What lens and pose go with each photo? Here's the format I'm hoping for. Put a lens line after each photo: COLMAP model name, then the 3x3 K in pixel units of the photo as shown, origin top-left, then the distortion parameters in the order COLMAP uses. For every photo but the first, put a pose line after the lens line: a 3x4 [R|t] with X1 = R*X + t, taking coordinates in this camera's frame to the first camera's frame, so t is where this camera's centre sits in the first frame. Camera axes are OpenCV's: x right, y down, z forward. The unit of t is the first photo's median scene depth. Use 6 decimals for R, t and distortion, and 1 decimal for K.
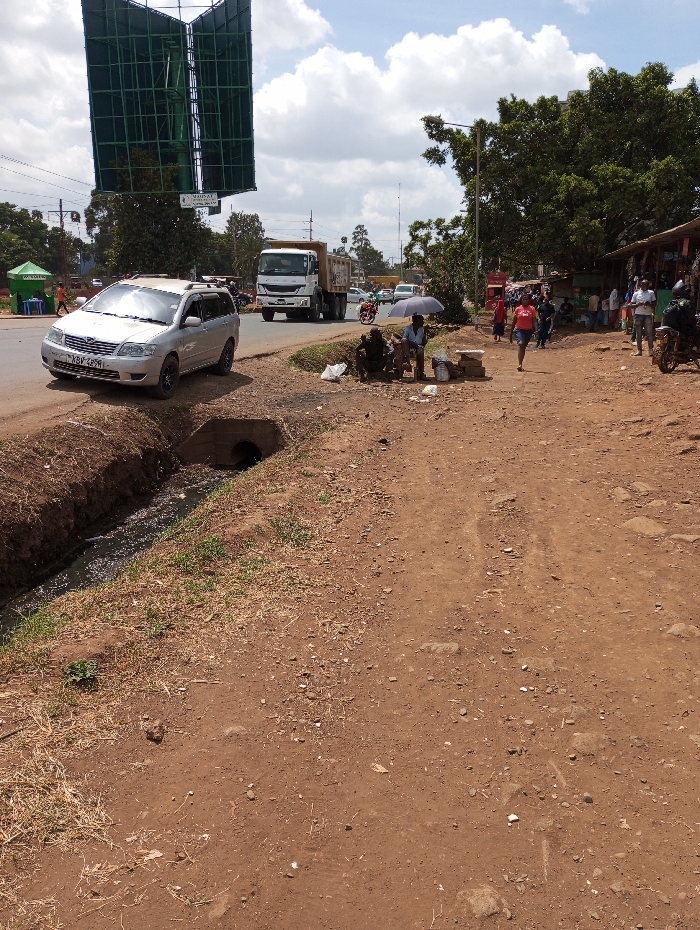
lens RADIAL K [[771.1, 0, 371.2], [0, 771.1, 462.8], [0, 0, 1]] dist [0.060162, -0.077299]
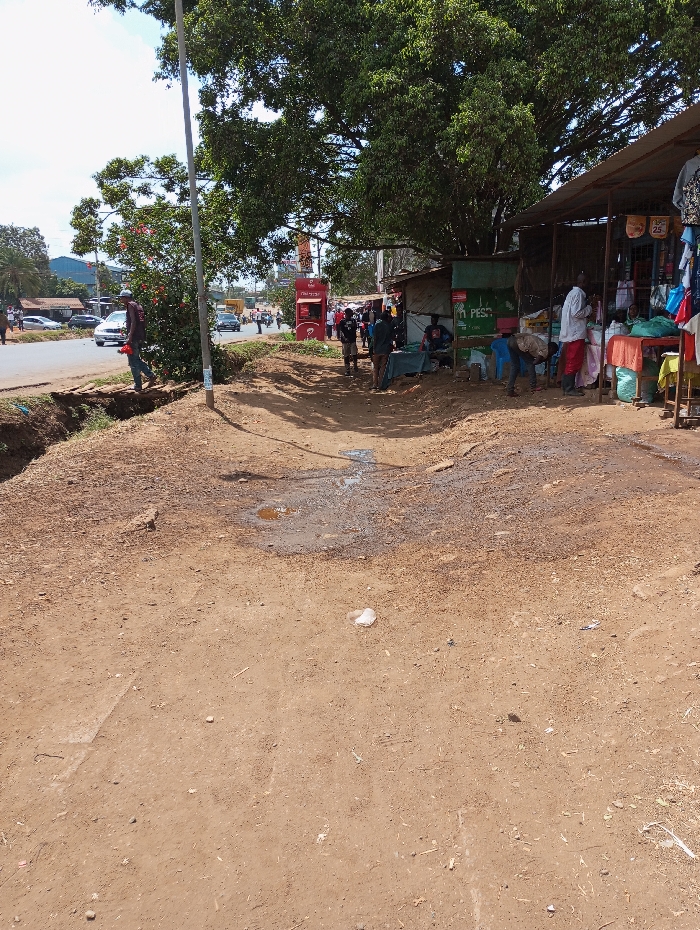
lens RADIAL K [[771.1, 0, 371.2], [0, 771.1, 462.8], [0, 0, 1]] dist [0.060162, -0.077299]
pose [[0.977252, -0.062555, 0.202644, 0.107659], [0.068017, 0.997482, -0.020094, -0.112405], [-0.200877, 0.033420, 0.979046, 0.533084]]
